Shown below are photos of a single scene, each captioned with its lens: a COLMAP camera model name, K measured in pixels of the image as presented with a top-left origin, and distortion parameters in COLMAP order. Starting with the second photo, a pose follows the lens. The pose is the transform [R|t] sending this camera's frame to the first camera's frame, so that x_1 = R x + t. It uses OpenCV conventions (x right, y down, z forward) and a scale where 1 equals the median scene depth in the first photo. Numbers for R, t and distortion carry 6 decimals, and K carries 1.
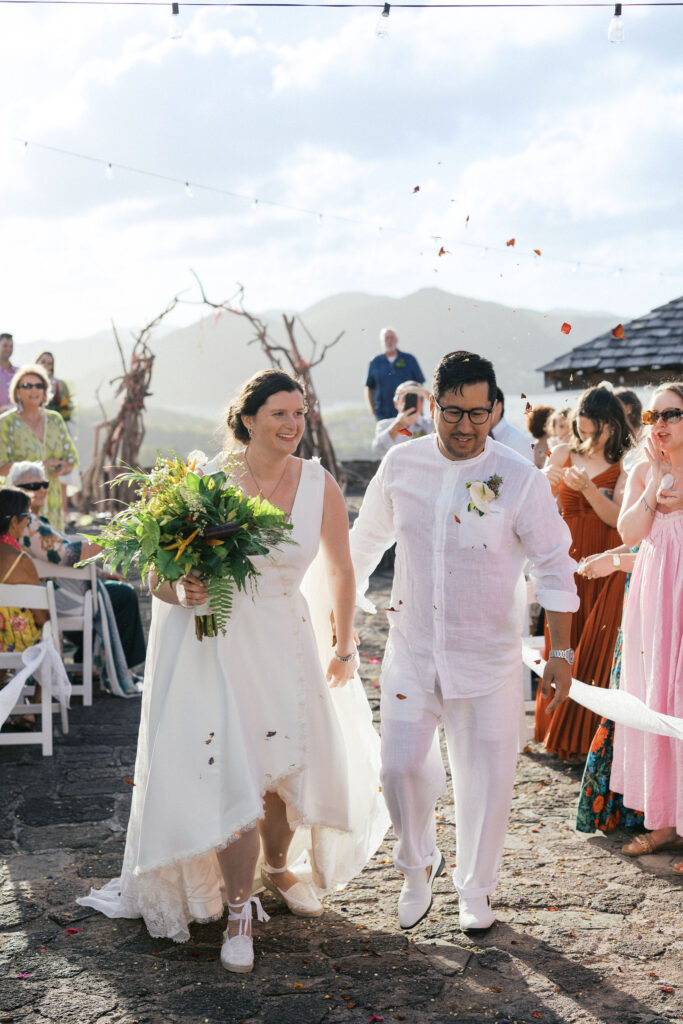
lens RADIAL K [[1482.9, 0, 341.5], [0, 1482.9, 512.0], [0, 0, 1]] dist [-0.001648, 0.003497]
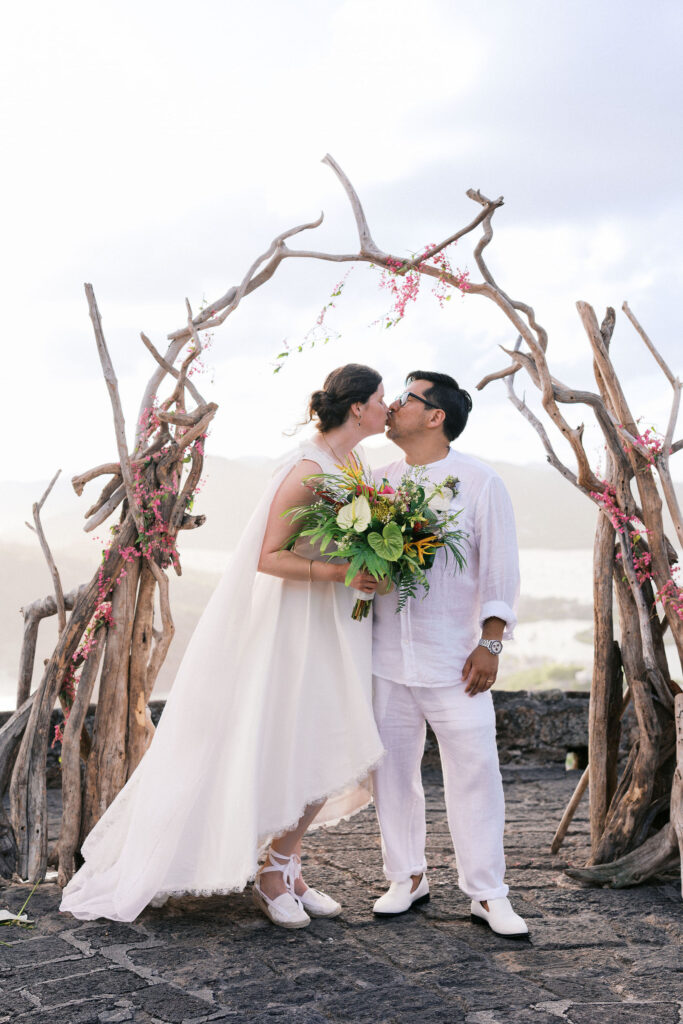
lens RADIAL K [[1482.9, 0, 341.5], [0, 1482.9, 512.0], [0, 0, 1]] dist [-0.001648, 0.003497]
pose [[0.999429, 0.028295, 0.018463, -0.103150], [-0.026285, 0.994514, -0.101251, -0.048818], [-0.021226, 0.100707, 0.994690, 0.672458]]
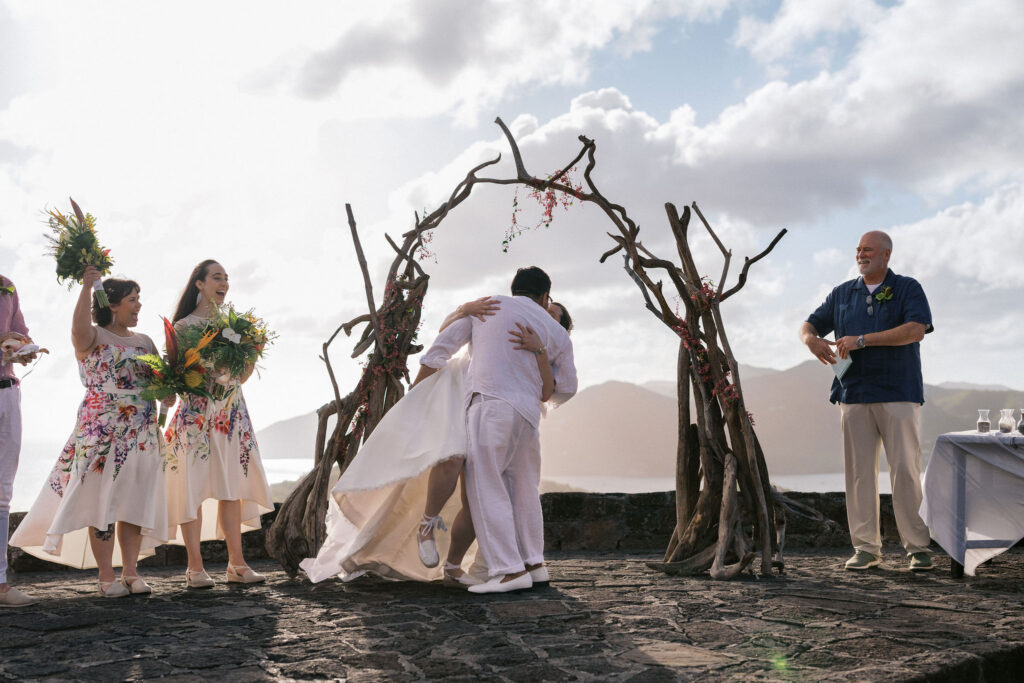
lens RADIAL K [[1482.9, 0, 512.0], [0, 1482.9, 341.5], [0, 0, 1]] dist [-0.001648, 0.003497]
pose [[0.989960, 0.004295, -0.141283, -0.019548], [-0.027300, 0.986528, -0.161300, 0.003581], [0.138687, 0.163538, 0.976740, 0.486385]]
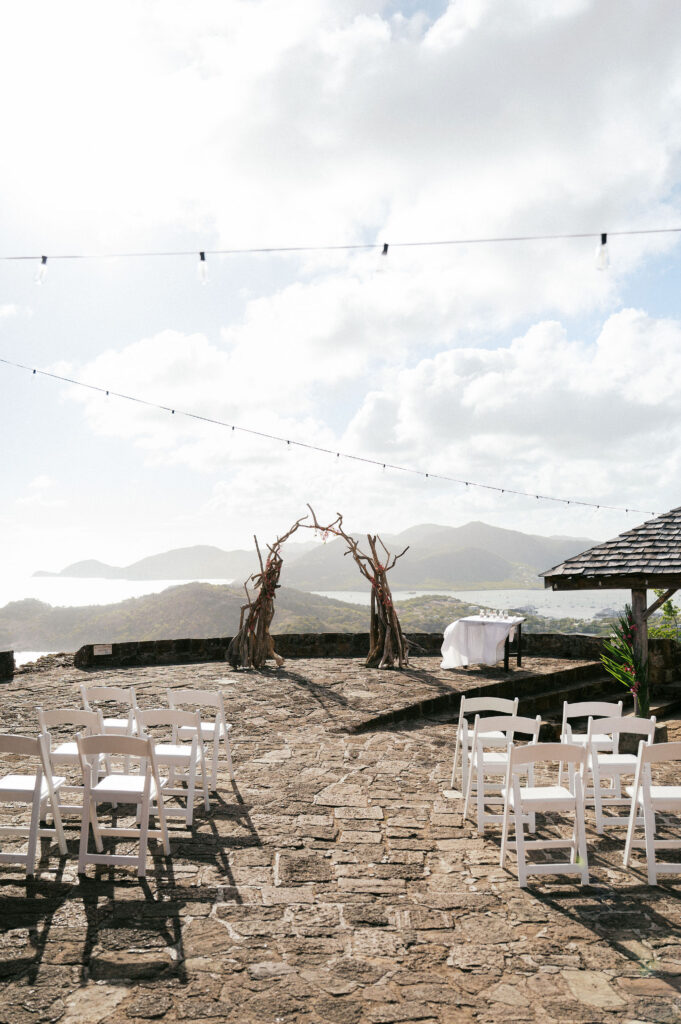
lens RADIAL K [[909.1, 0, 343.7], [0, 909.1, 527.7], [0, 0, 1]] dist [-0.002762, -0.005300]
pose [[0.996238, 0.013989, -0.085517, 0.014703], [-0.026033, 0.989610, -0.141398, -0.010183], [0.082651, 0.143093, 0.986252, 0.091417]]
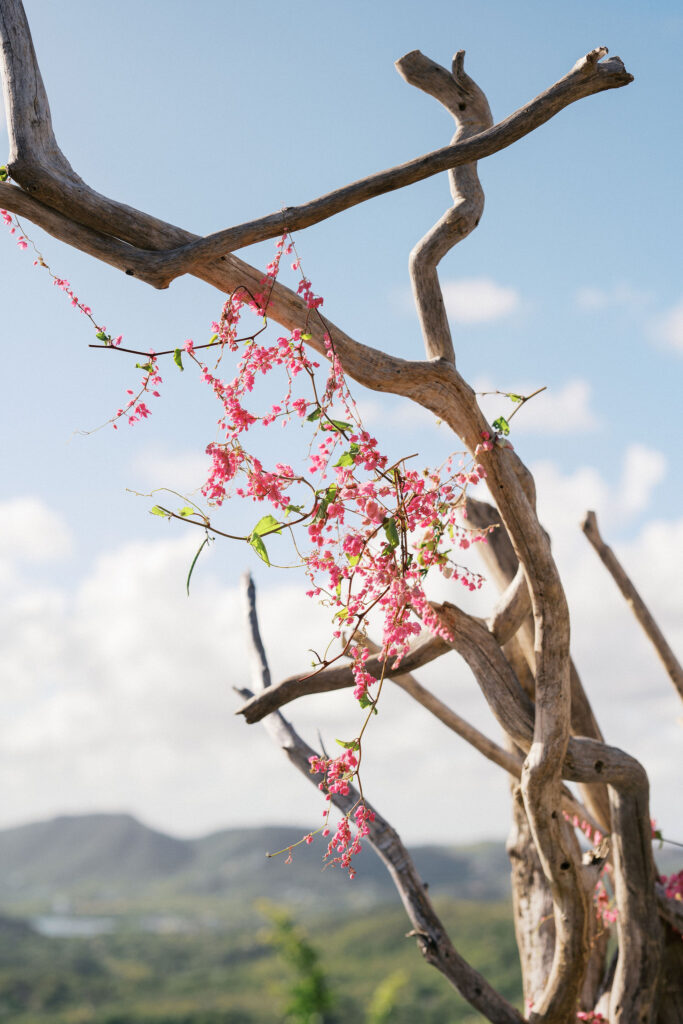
lens RADIAL K [[1462.7, 0, 346.4], [0, 1462.7, 510.1], [0, 0, 1]] dist [0.000538, 0.001889]
pose [[0.783635, 0.181409, 0.594144, -0.127237], [0.027227, 0.945464, -0.324587, -0.093780], [-0.620625, 0.270534, 0.735959, 0.933038]]
